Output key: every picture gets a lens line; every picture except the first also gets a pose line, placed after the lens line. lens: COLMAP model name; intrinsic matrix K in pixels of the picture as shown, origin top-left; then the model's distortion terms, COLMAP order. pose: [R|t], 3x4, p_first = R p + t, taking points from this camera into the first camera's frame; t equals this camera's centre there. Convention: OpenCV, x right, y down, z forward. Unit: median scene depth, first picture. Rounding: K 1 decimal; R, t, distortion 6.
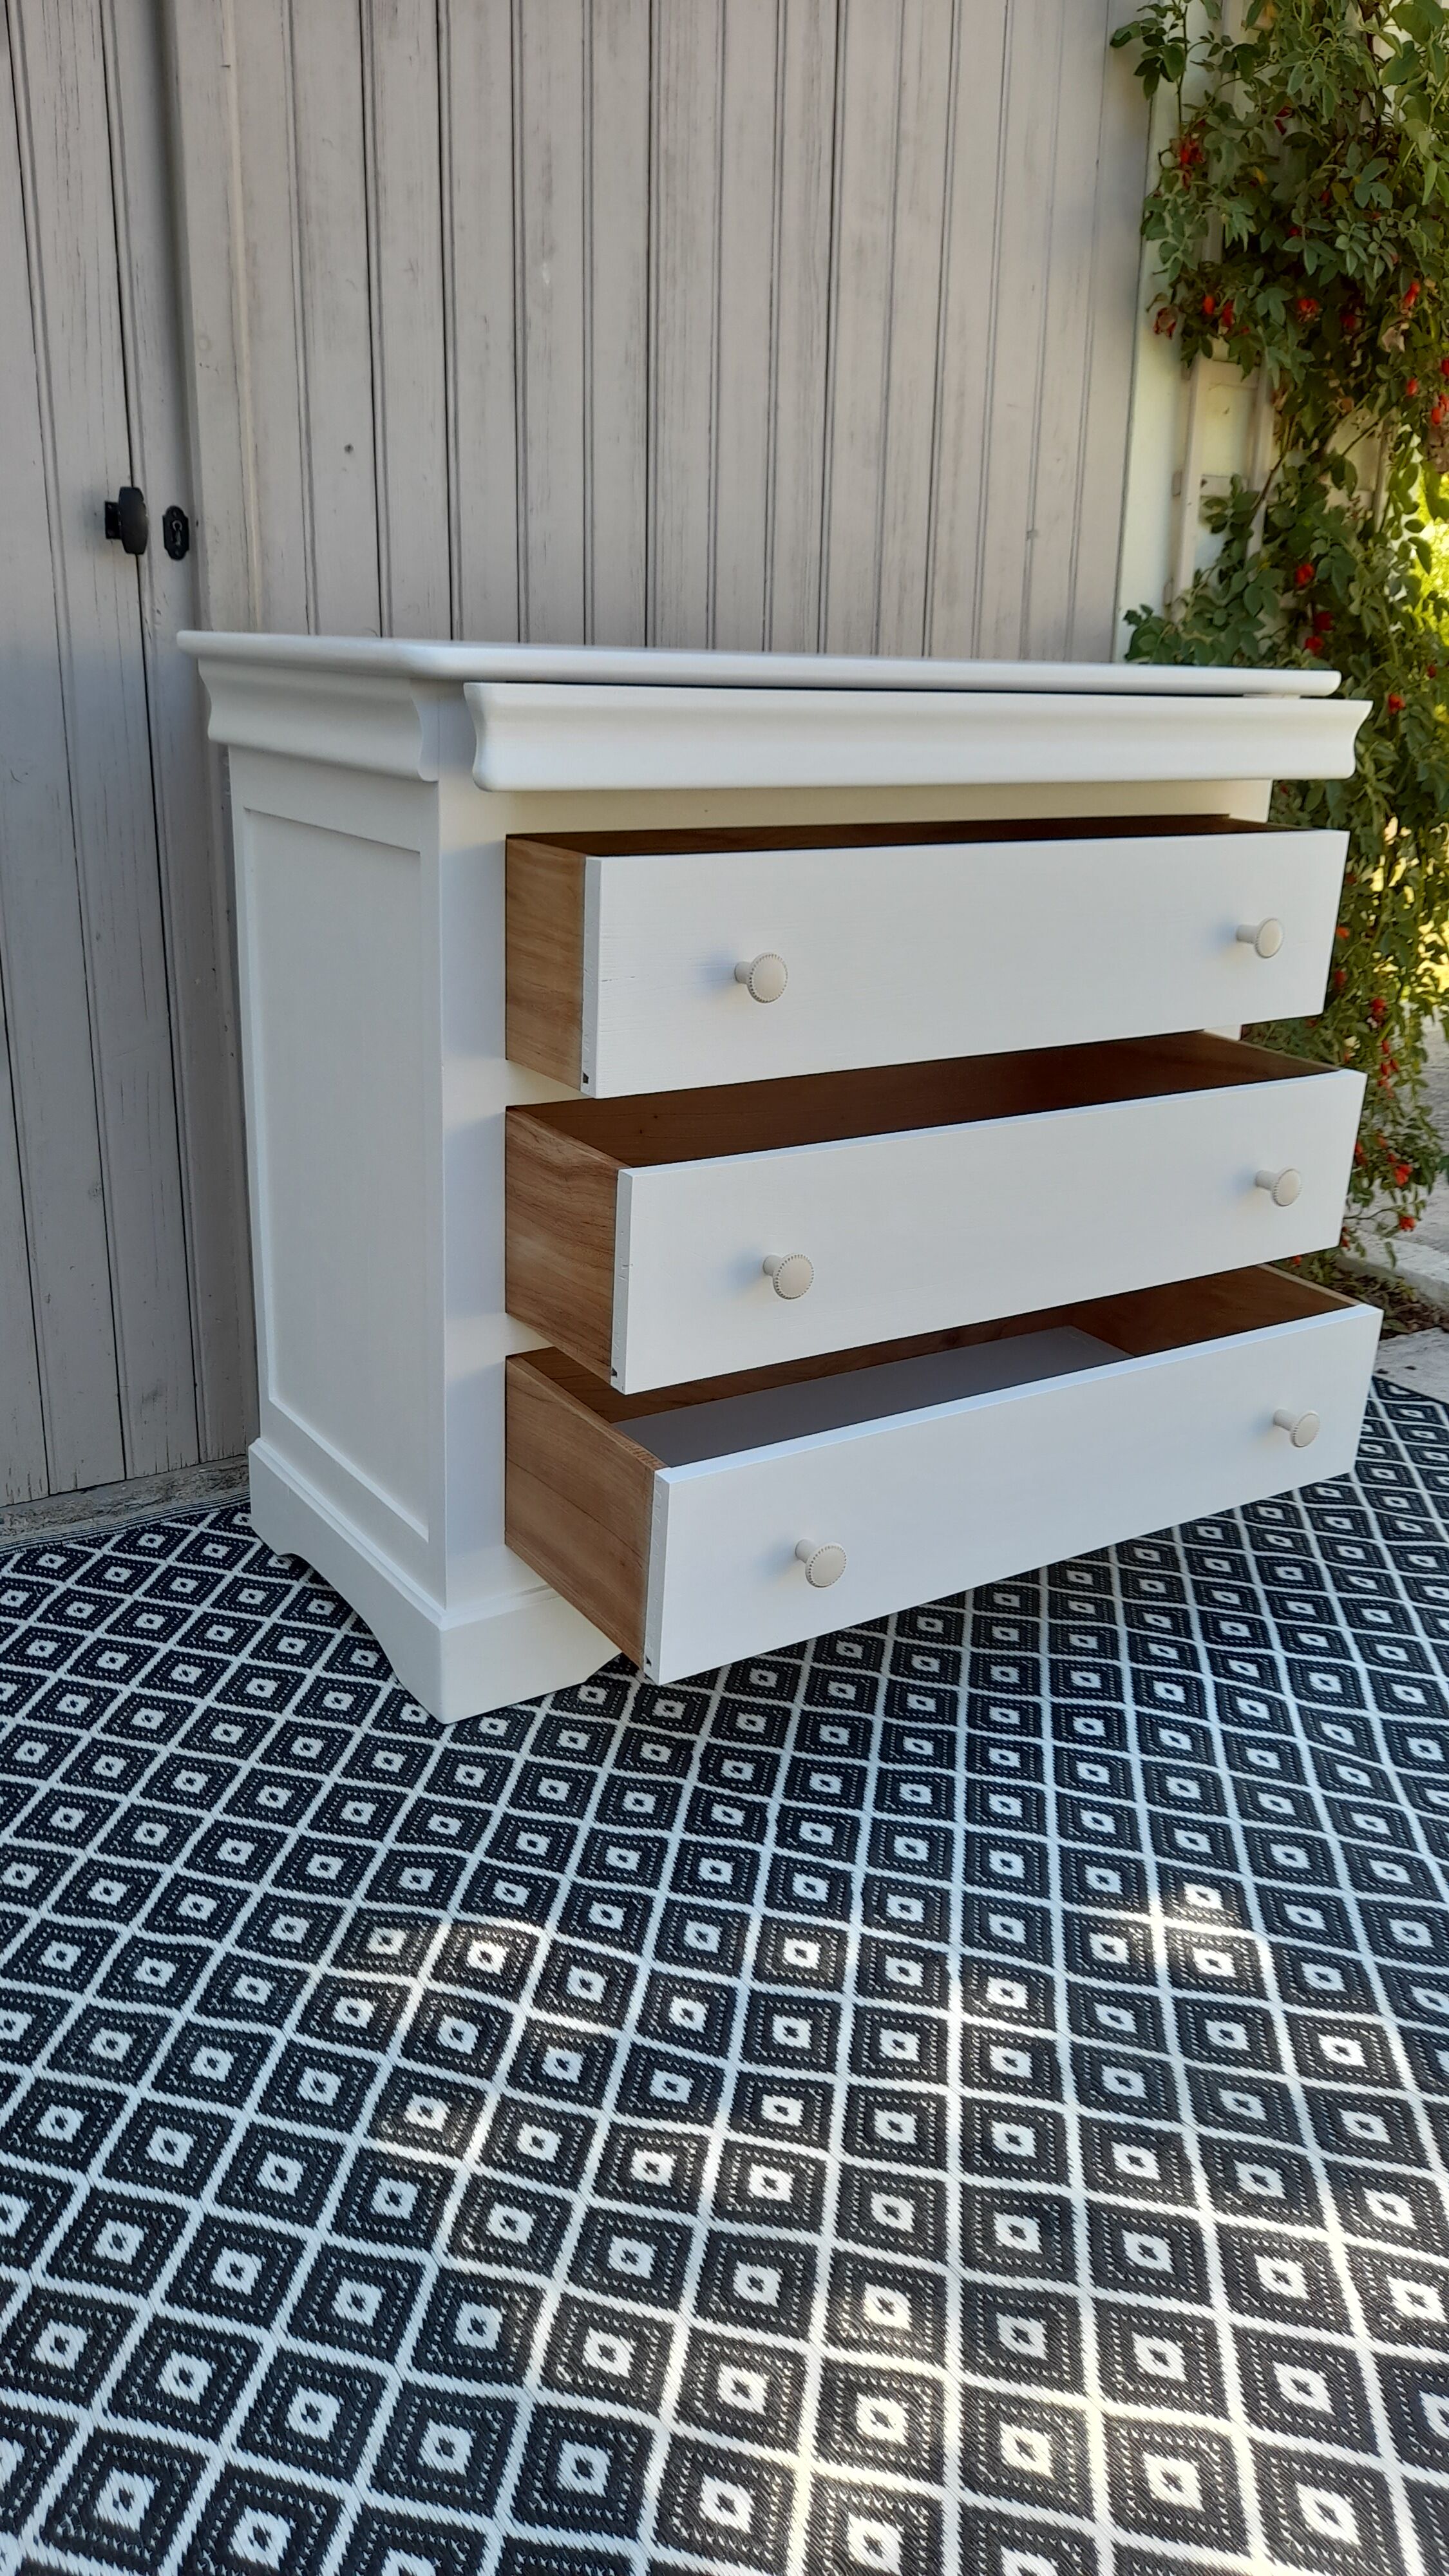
lens RADIAL K [[1891.1, 0, 724.5], [0, 1891.1, 1288.0], [0, 0, 1]] dist [0.011735, -0.012792]
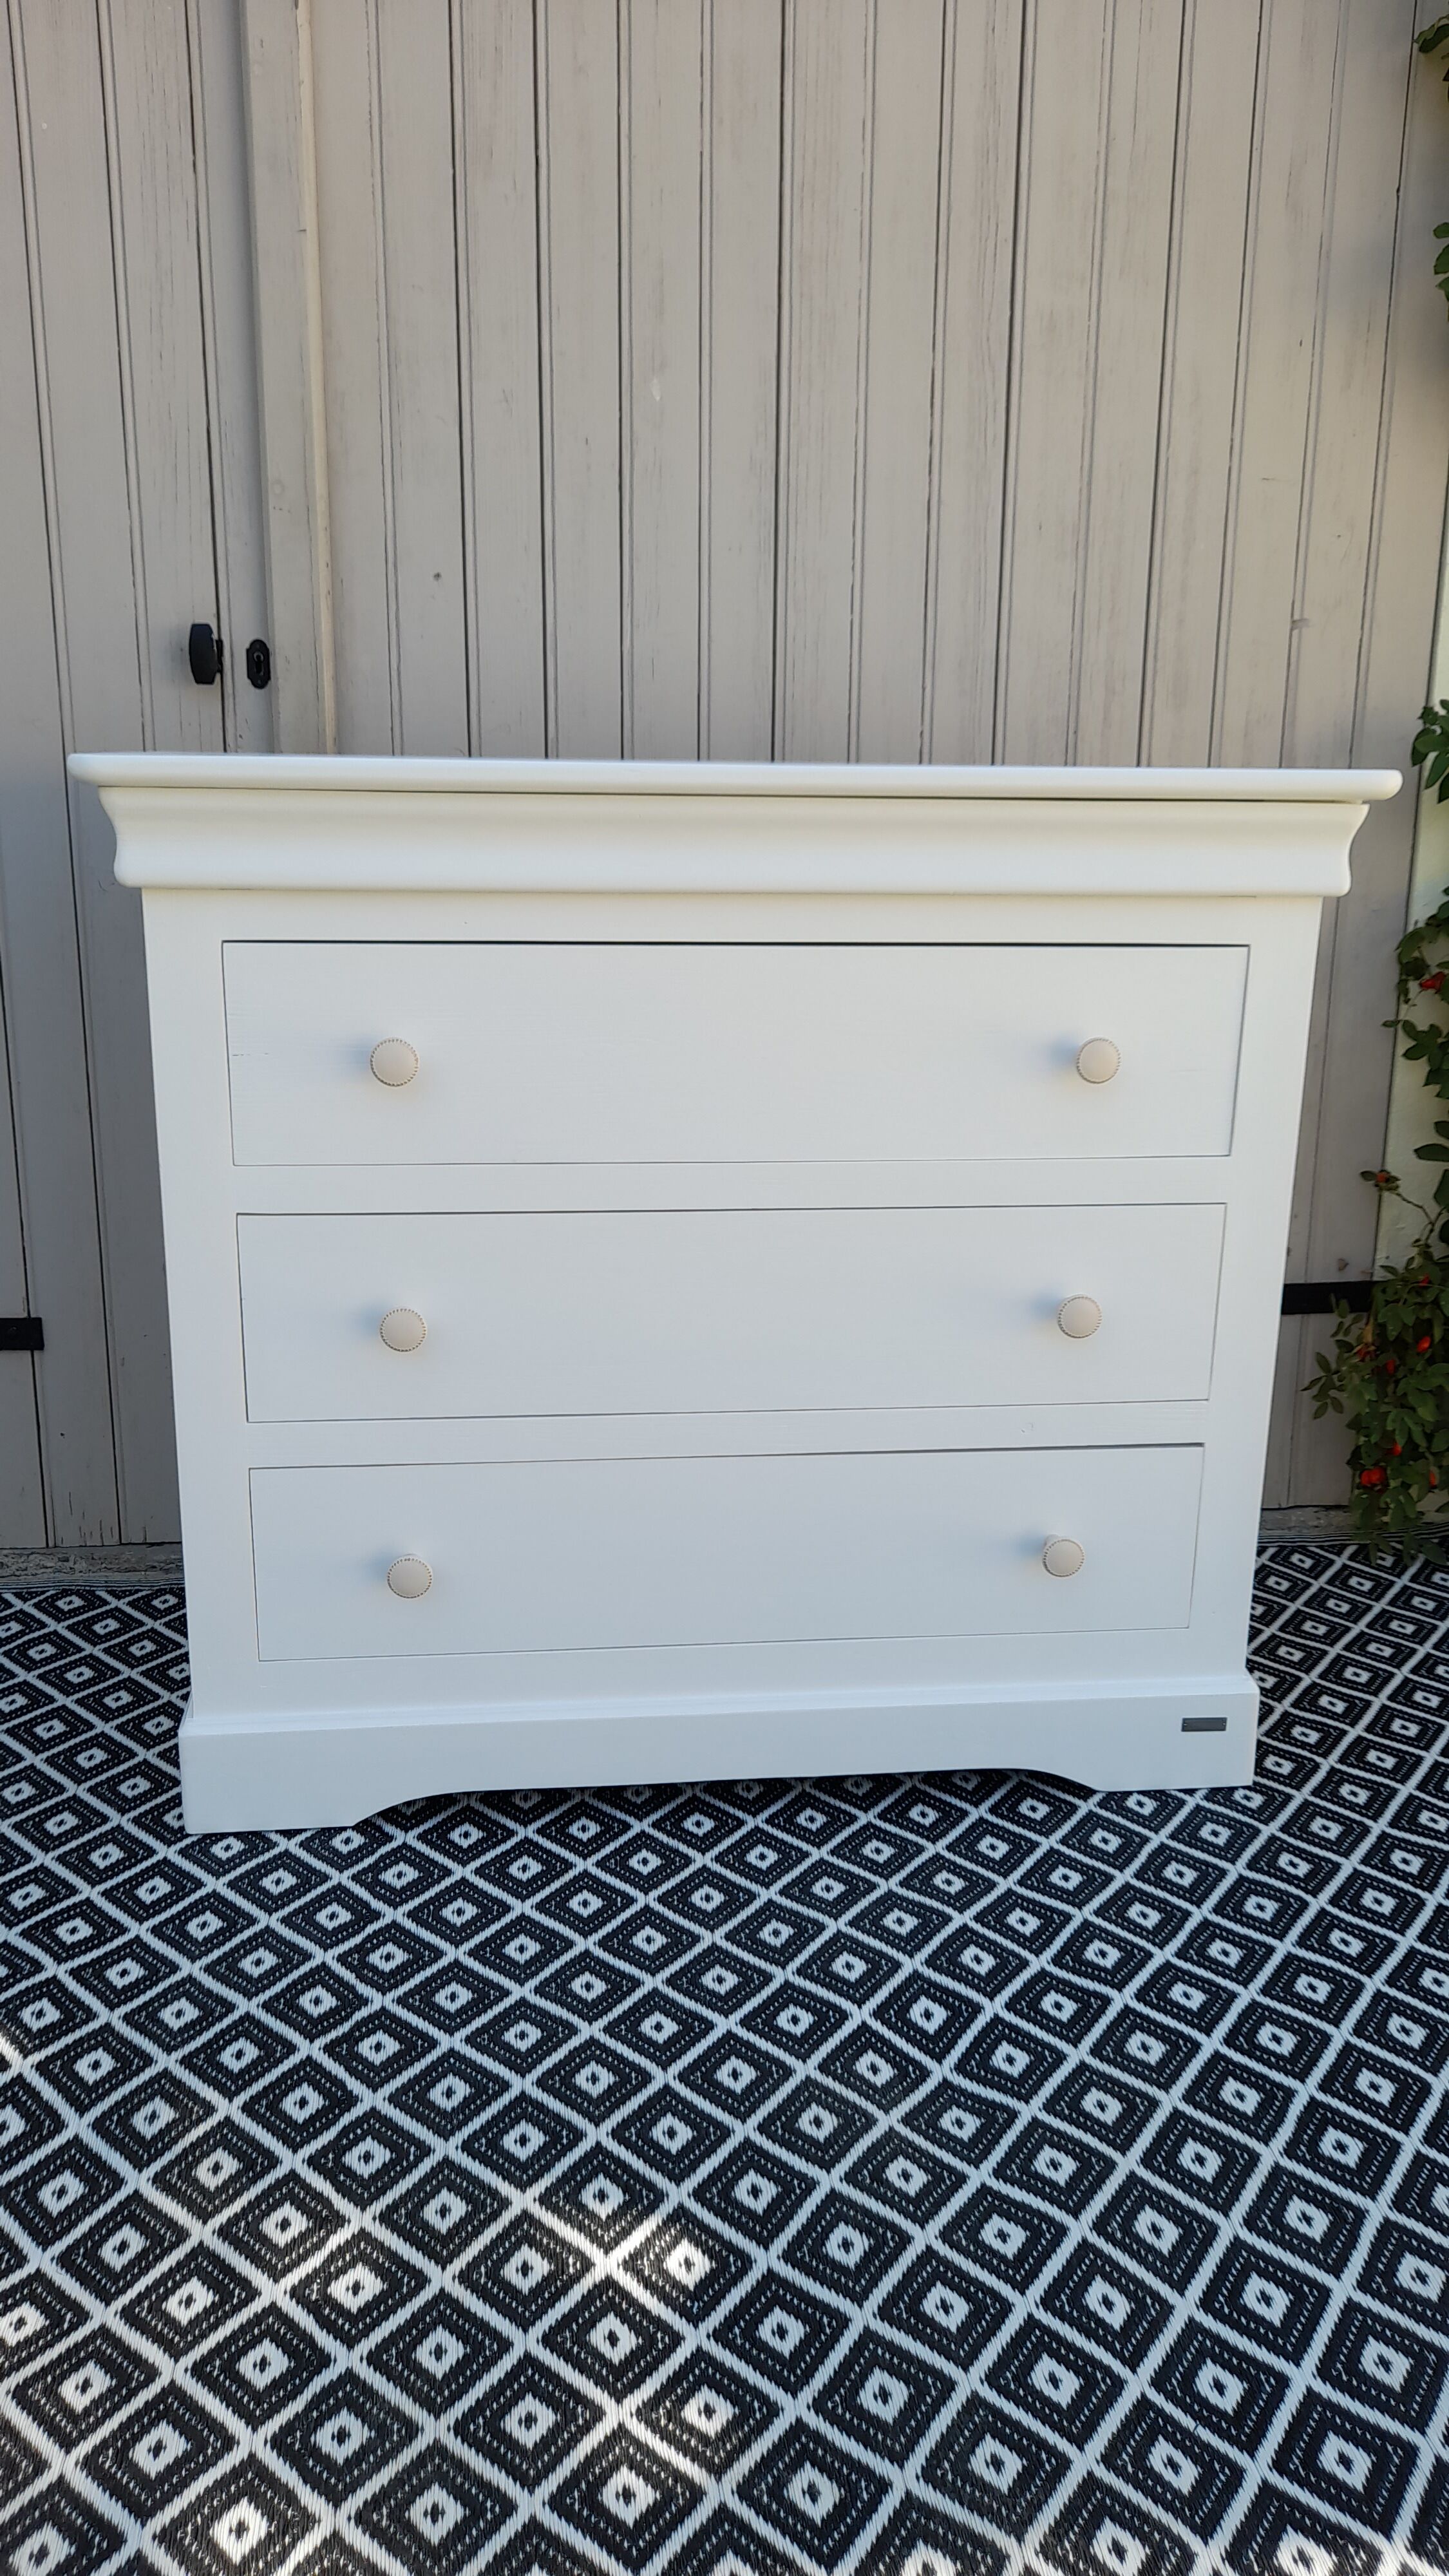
lens RADIAL K [[1905.7, 0, 731.6], [0, 1905.7, 1273.0], [0, 0, 1]] dist [0.015119, -0.002062]
pose [[0.885986, 0.102096, -0.452332, 0.511629], [-0.134731, 0.990057, -0.040431, -0.054665], [0.443707, 0.096764, 0.890933, 0.209256]]
